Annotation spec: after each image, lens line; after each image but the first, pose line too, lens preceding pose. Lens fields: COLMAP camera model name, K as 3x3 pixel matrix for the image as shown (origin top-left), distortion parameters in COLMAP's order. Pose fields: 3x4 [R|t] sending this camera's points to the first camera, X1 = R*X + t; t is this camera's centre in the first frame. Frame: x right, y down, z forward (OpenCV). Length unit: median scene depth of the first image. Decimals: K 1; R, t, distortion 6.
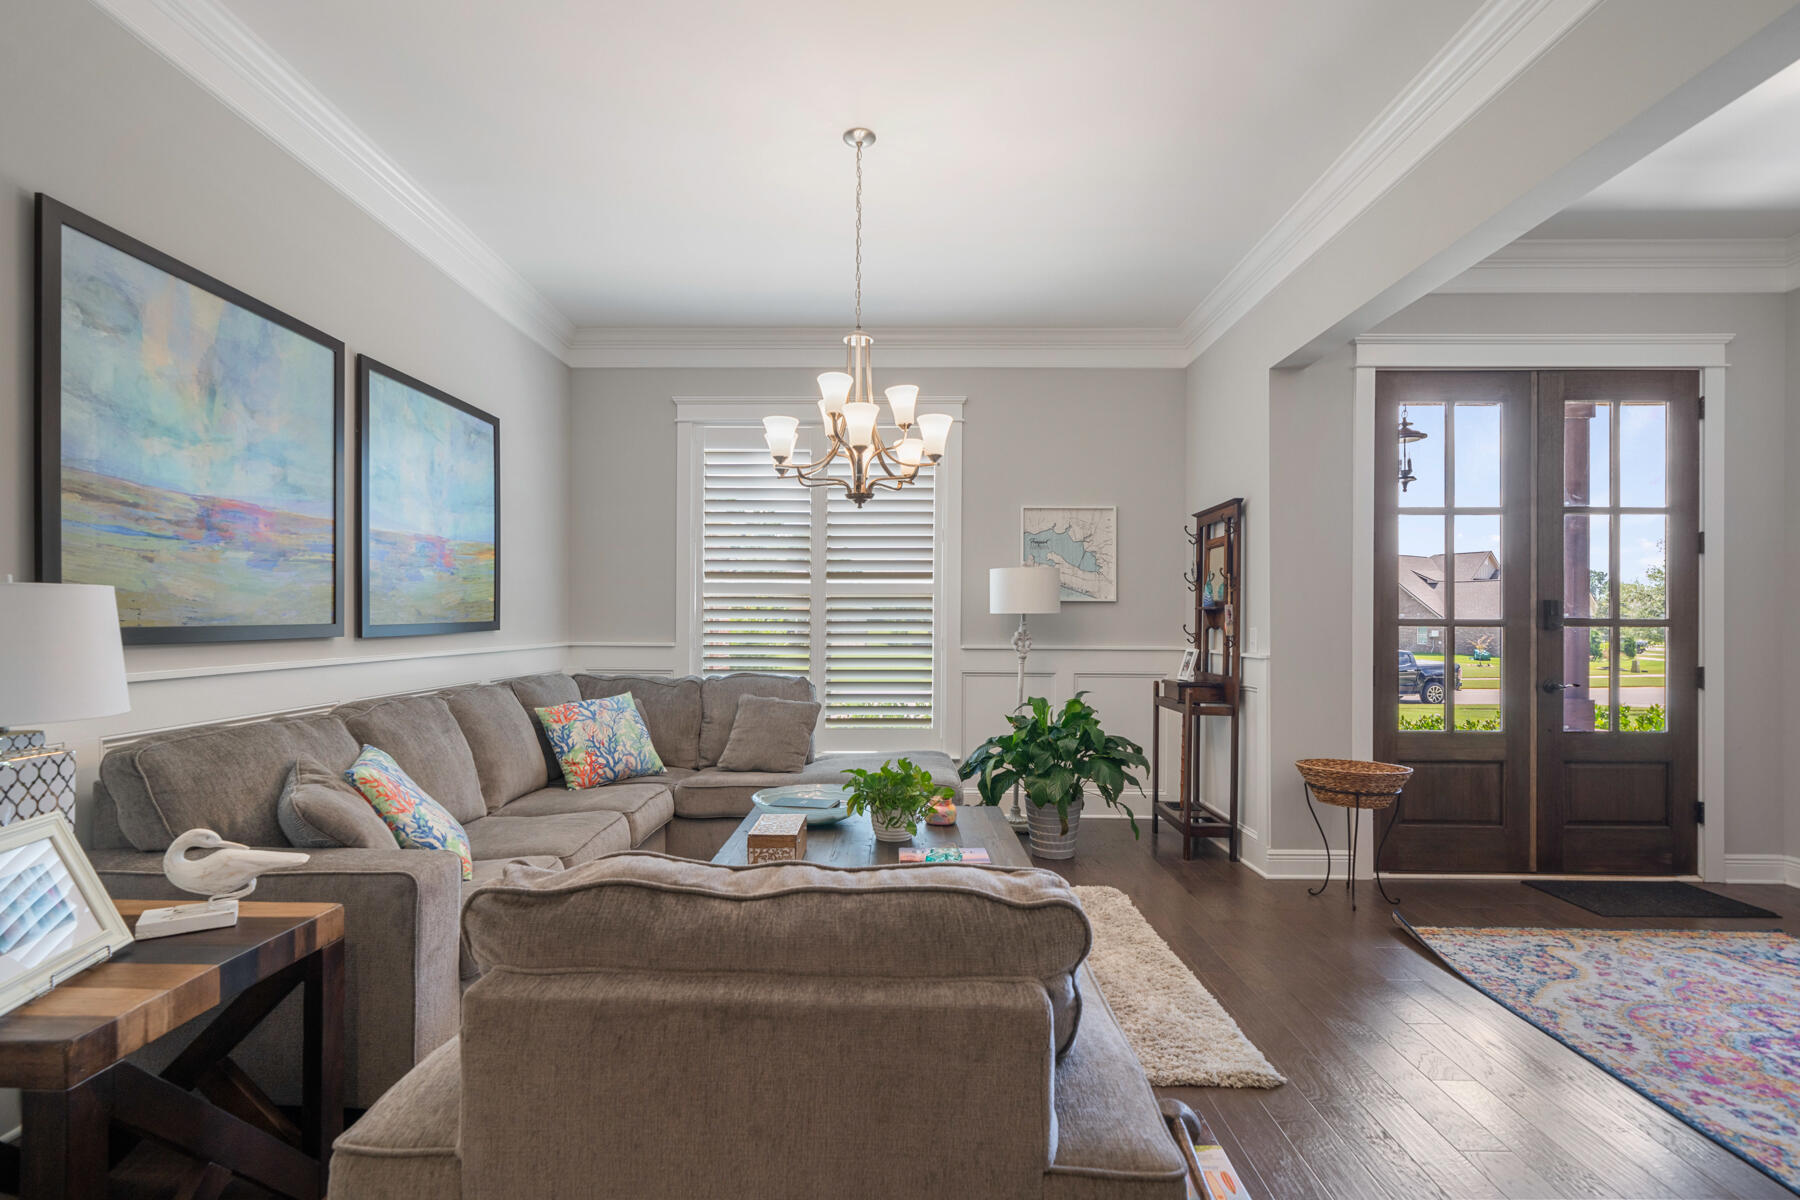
lens RADIAL K [[838.3, 0, 887.4], [0, 838.3, 618.2], [0, 0, 1]] dist [0.008431, -0.000285]
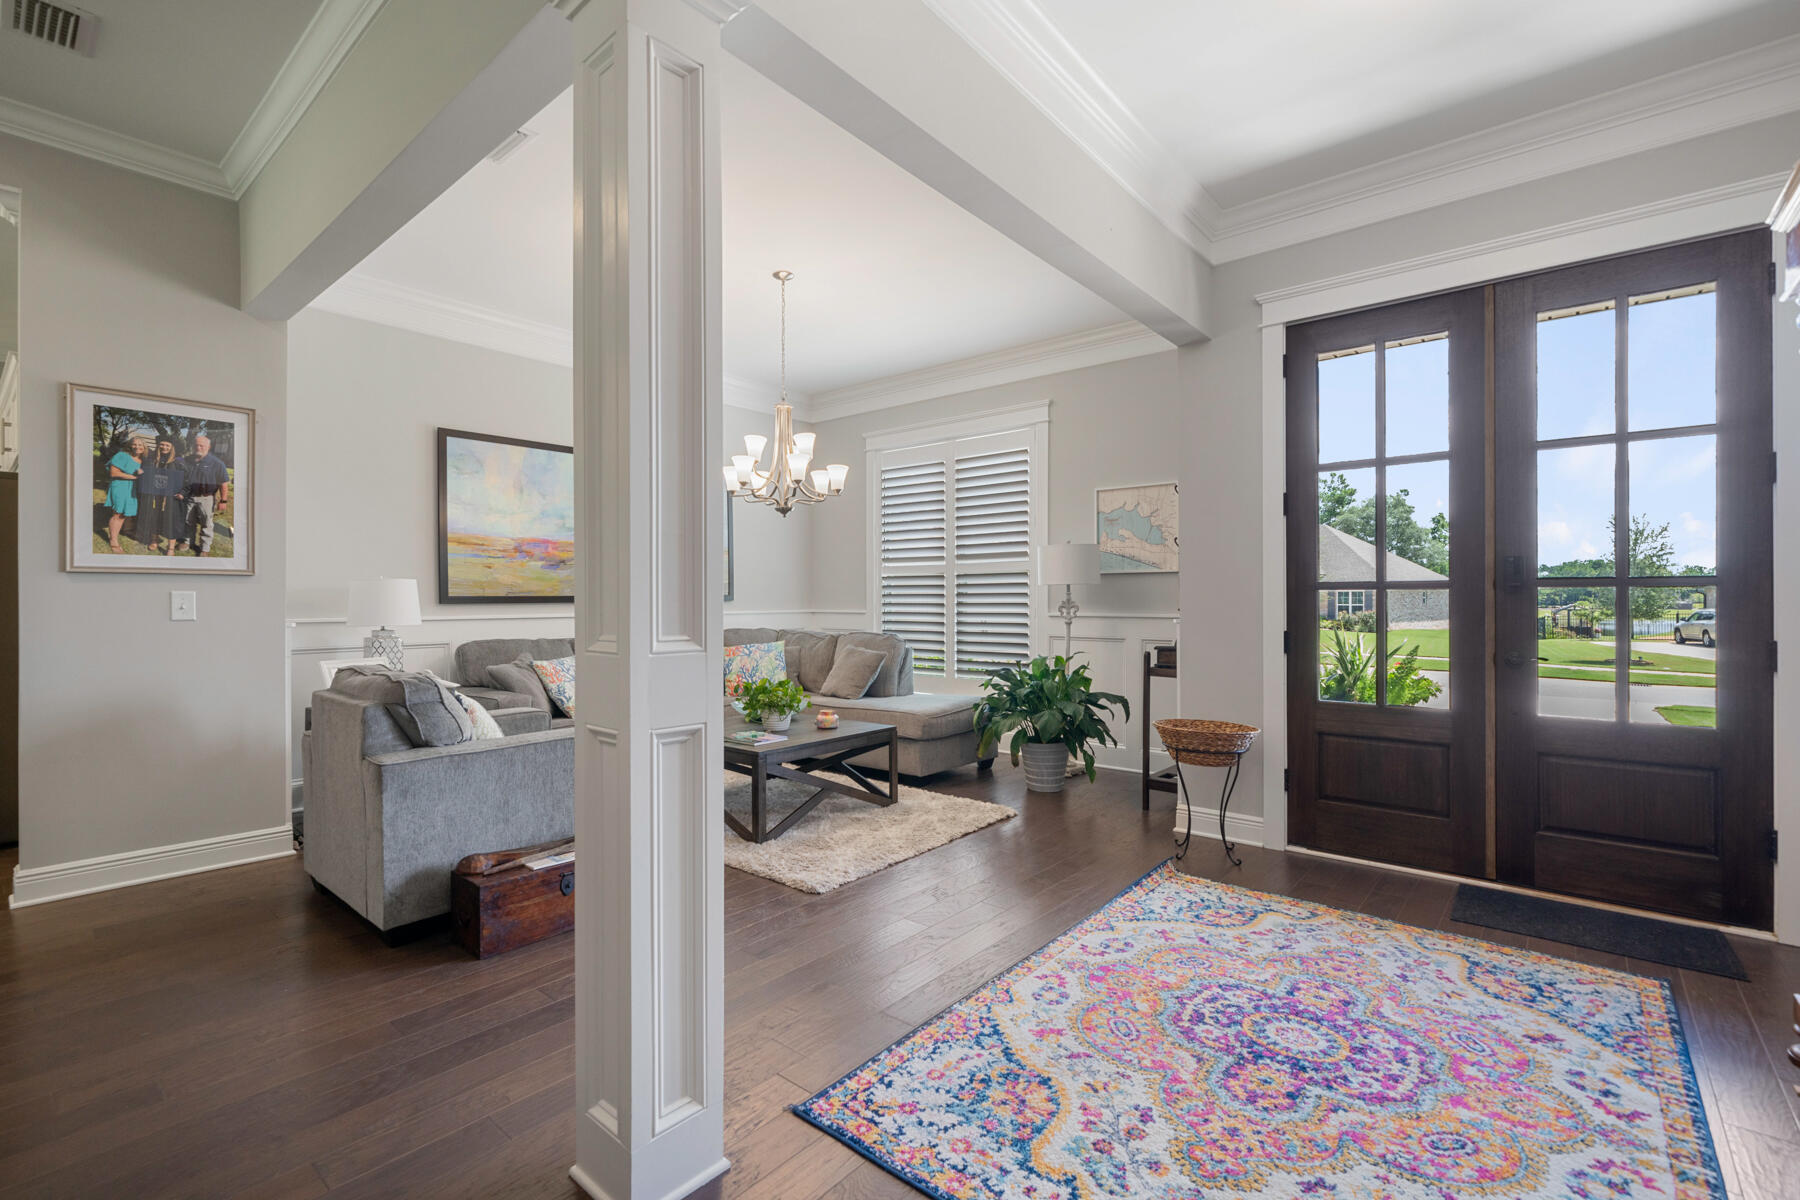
lens RADIAL K [[804.5, 0, 877.3], [0, 804.5, 600.3], [0, 0, 1]] dist [0.007893, -0.000015]
pose [[0.766571, -0.005982, -0.642131, 0.828466], [0.007054, 0.999975, -0.000895, 0.018471], [0.642120, -0.003844, 0.766594, -0.014840]]
